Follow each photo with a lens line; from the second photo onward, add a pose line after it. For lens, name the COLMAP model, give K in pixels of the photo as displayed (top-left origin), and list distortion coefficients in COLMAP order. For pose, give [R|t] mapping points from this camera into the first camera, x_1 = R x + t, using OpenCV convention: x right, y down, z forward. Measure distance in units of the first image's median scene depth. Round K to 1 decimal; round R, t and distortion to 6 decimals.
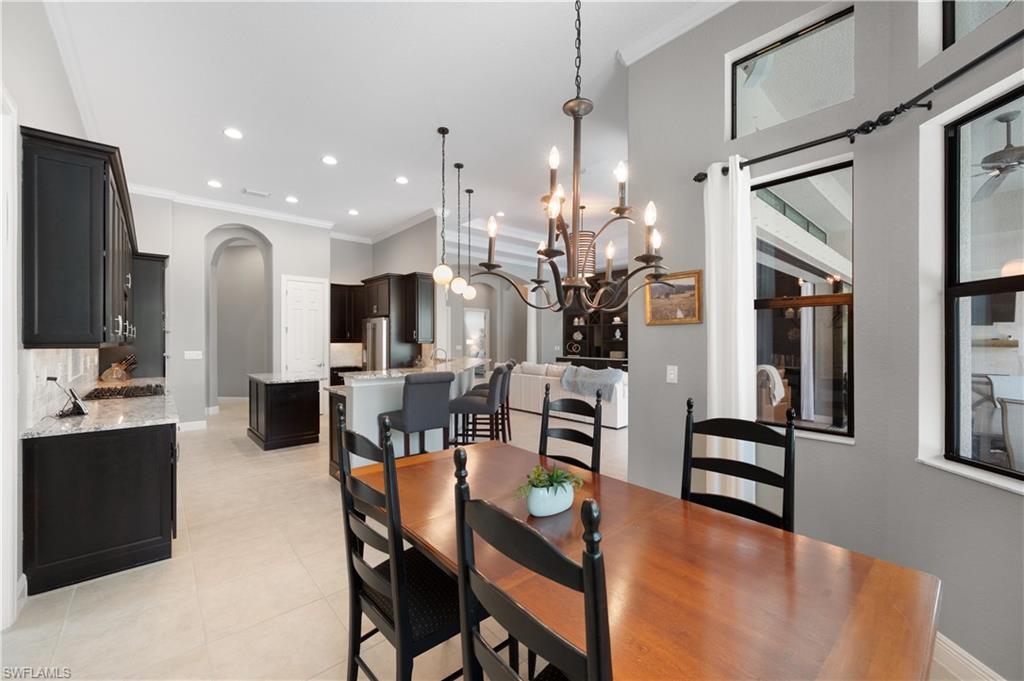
lens RADIAL K [[421.5, 0, 512.0], [0, 421.5, 340.5], [0, 0, 1]] dist [0.000058, 0.000004]
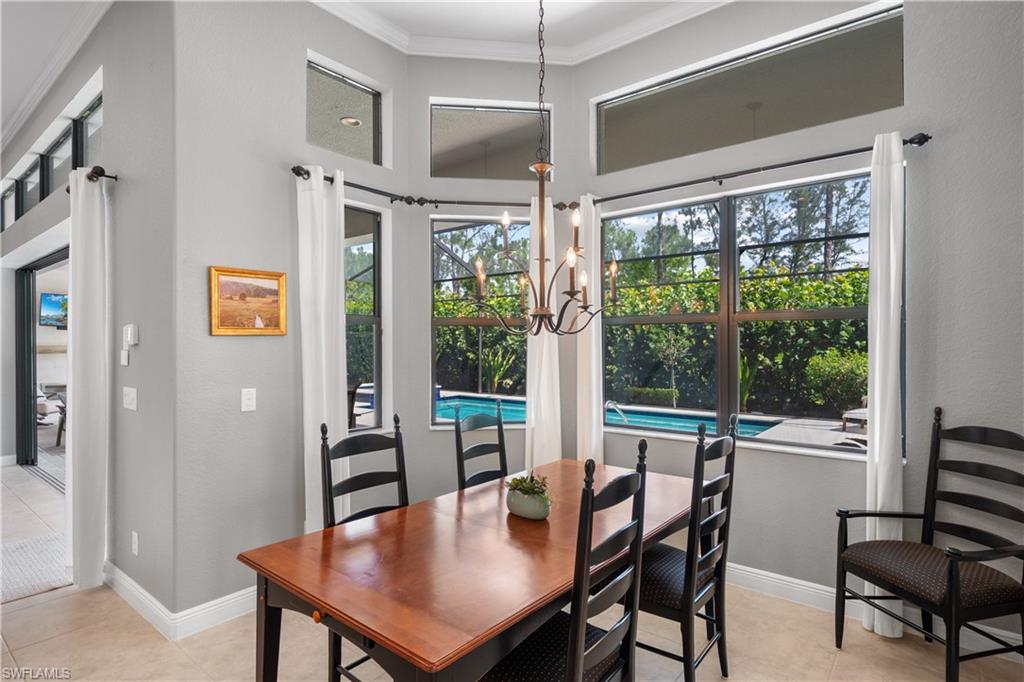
lens RADIAL K [[537.6, 0, 506.9], [0, 537.6, 339.3], [0, 0, 1]] dist [-0.000755, 0.000059]
pose [[-0.142133, 0.009150, 0.989805, -0.687472], [-0.000559, 0.999956, -0.009324, -0.022474], [-0.989847, -0.001879, -0.142122, 0.689161]]
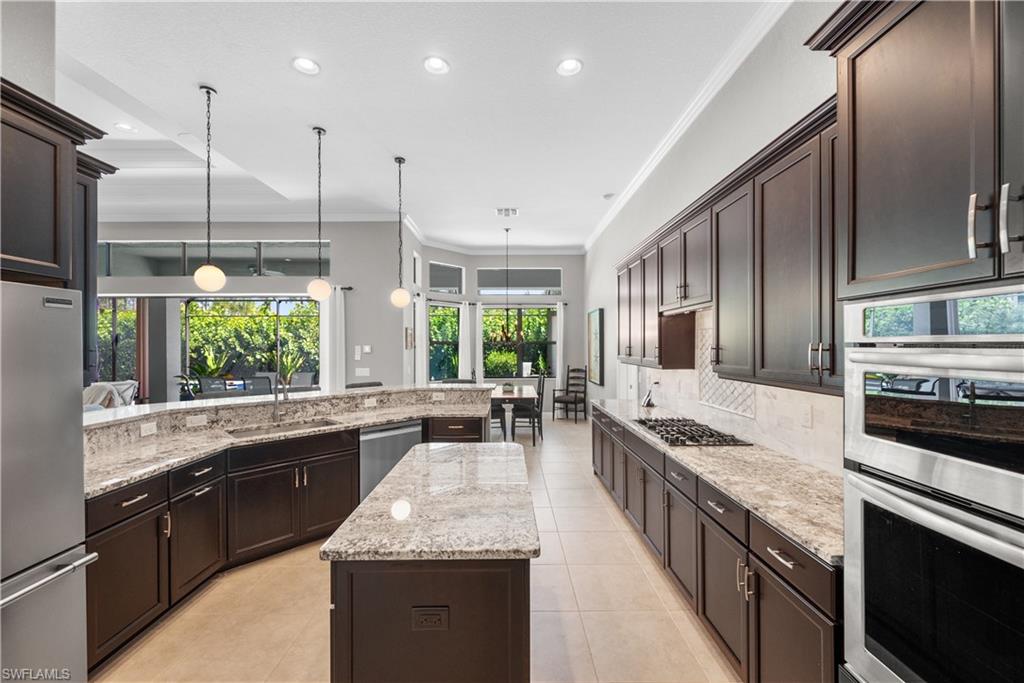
lens RADIAL K [[414.7, 0, 511.5], [0, 414.7, 345.5], [0, 0, 1]] dist [0.001053, 0.000109]
pose [[-0.739582, 0.005260, 0.673046, -1.852933], [0.002156, 0.999983, -0.005445, -0.051890], [-0.673063, -0.002576, -0.739581, 2.752054]]
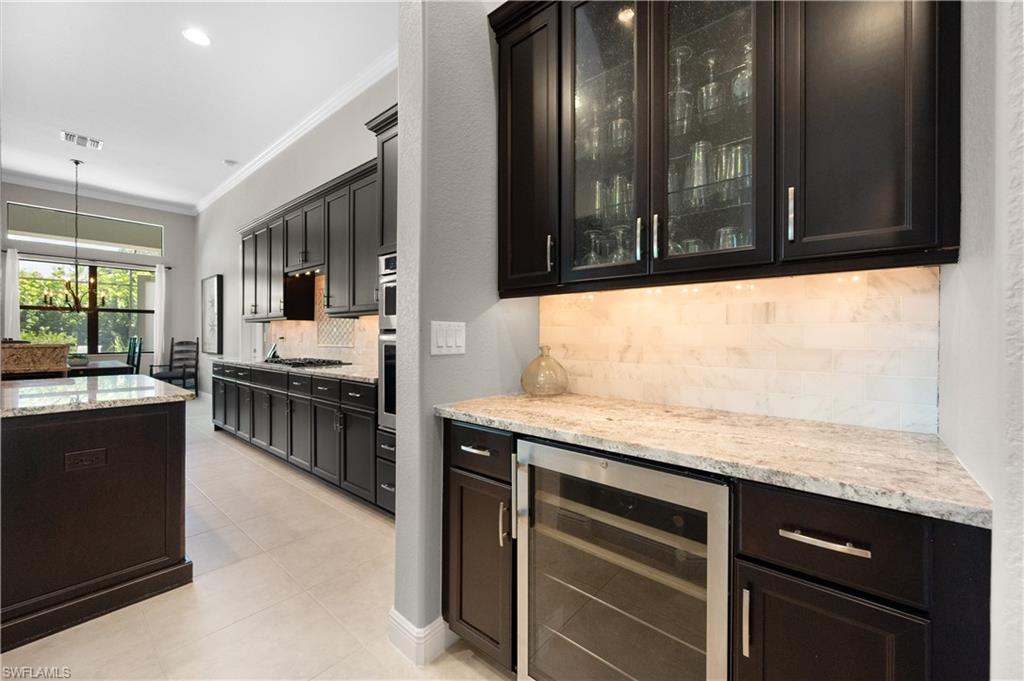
lens RADIAL K [[405.7, 0, 521.8], [0, 405.7, 339.2], [0, 0, 1]] dist [-0.006279, -0.000216]
pose [[-0.991030, -0.000383, -0.133636, -2.040142], [-0.000656, 0.999998, 0.002001, 0.109331], [0.133635, 0.002070, -0.991028, 3.196889]]
